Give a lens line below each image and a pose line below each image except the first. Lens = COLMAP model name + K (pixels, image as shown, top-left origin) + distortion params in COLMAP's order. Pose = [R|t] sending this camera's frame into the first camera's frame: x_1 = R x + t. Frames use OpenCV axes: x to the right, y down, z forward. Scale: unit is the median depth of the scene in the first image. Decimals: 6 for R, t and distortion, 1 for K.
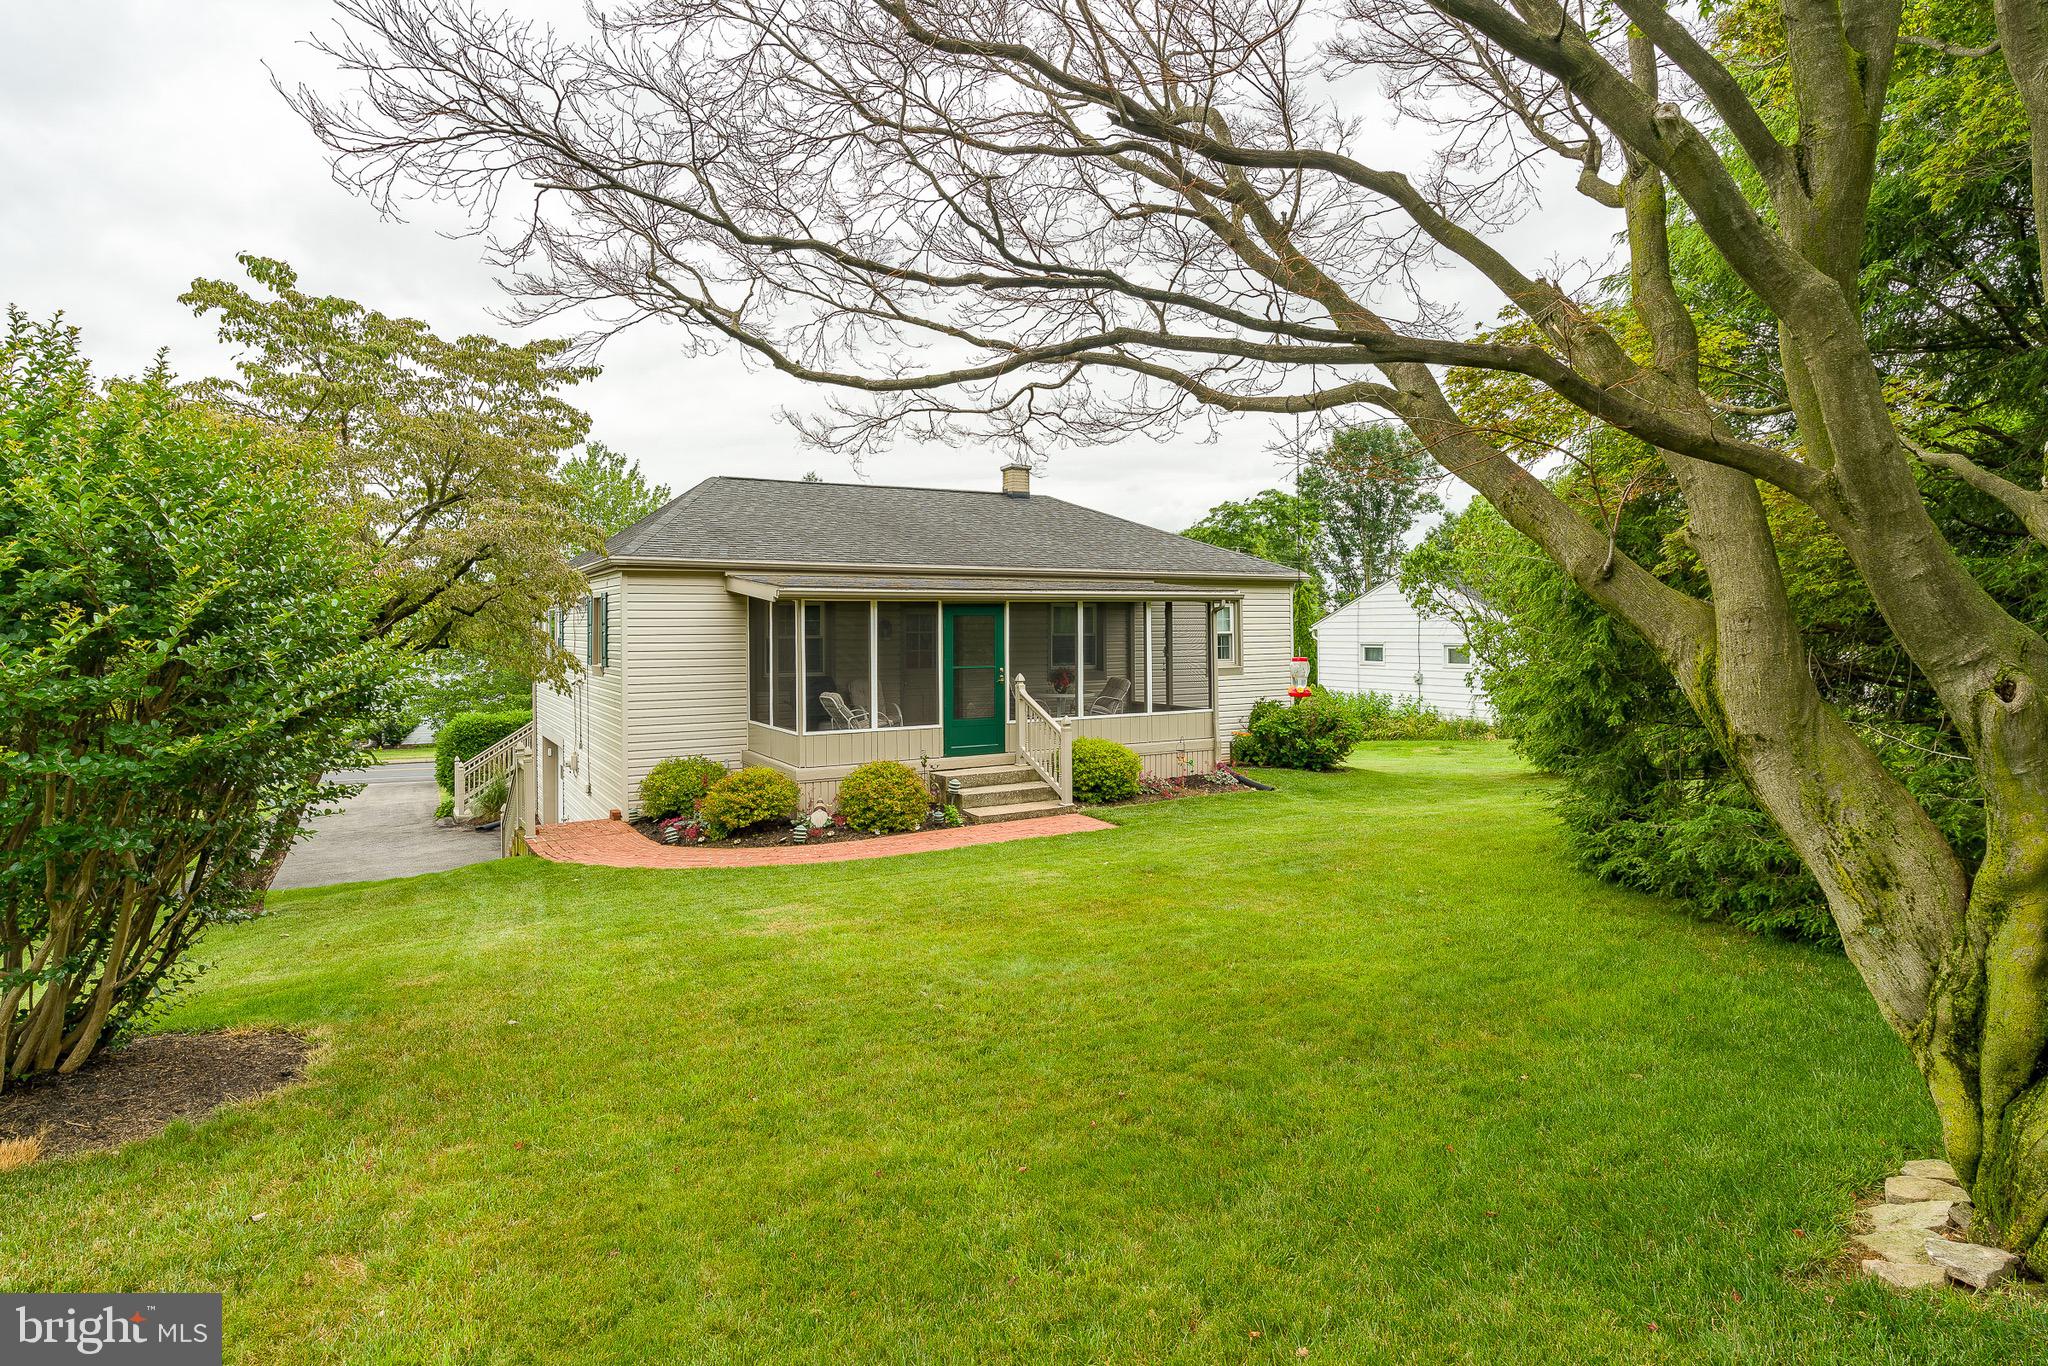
lens RADIAL K [[1013.7, 0, 1023.0], [0, 1013.7, 623.8], [0, 0, 1]] dist [-0.003005, 0.000739]
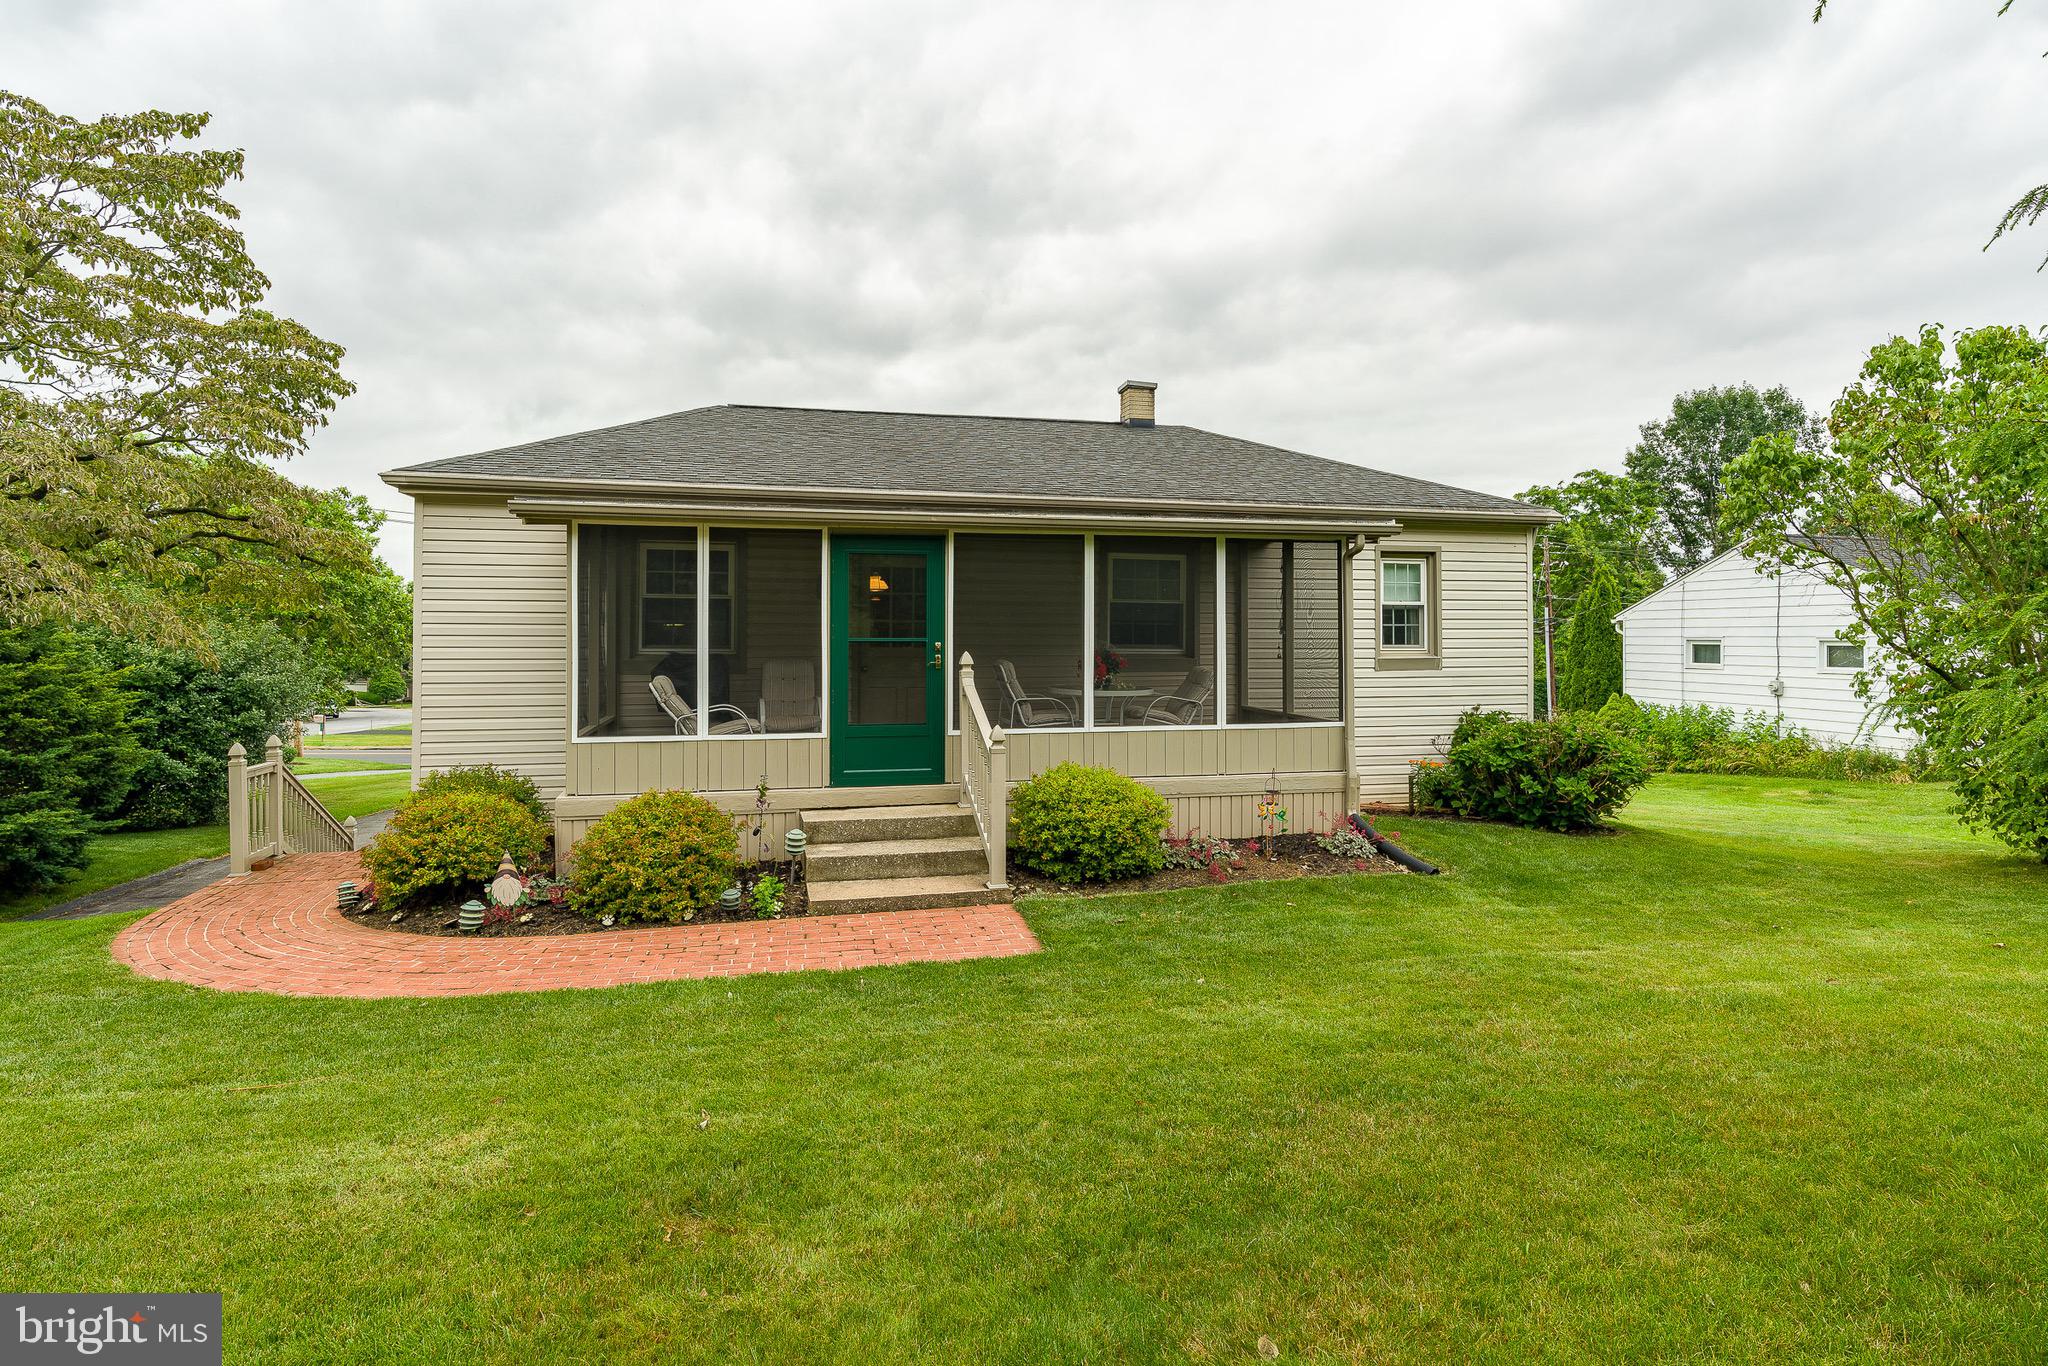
lens RADIAL K [[1013.7, 0, 1023.0], [0, 1013.7, 623.8], [0, 0, 1]] dist [-0.003005, 0.000739]
pose [[0.961623, 0.006214, -0.274303, 0.145979], [-0.006831, 0.999976, -0.001295, 0.025328], [0.274288, 0.003119, 0.961642, 0.331897]]
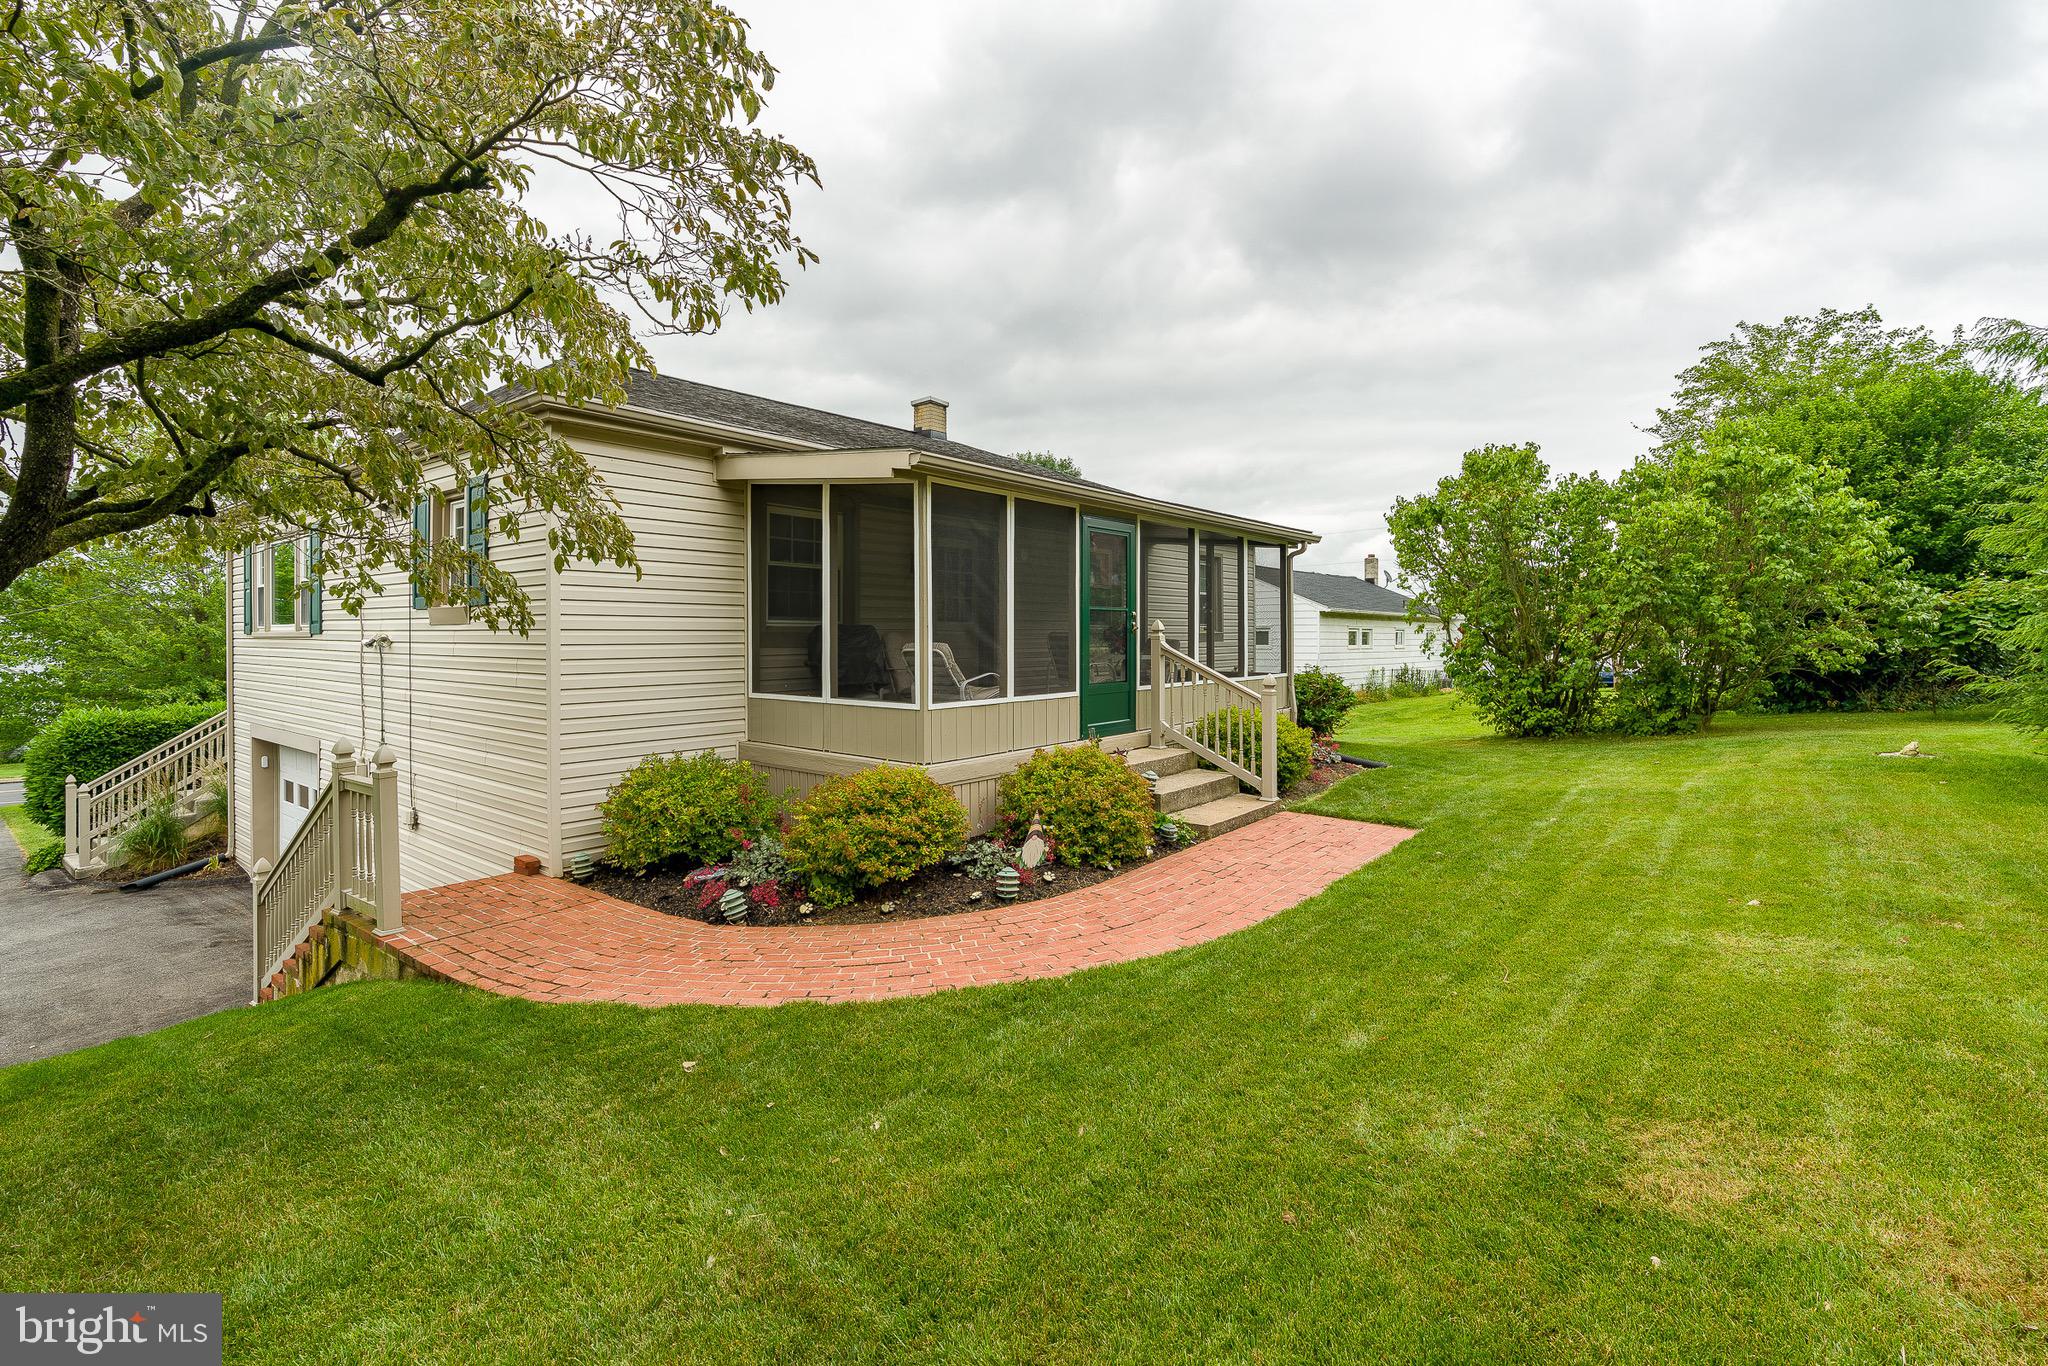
lens RADIAL K [[898.0, 0, 1024.7], [0, 898.0, 627.0], [0, 0, 1]] dist [-0.009011, 0.000114]
pose [[0.939814, 0.007071, 0.341614, -0.233938], [-0.006789, 0.999975, -0.002019, 0.042745], [-0.341620, -0.000421, 0.939838, 0.332980]]
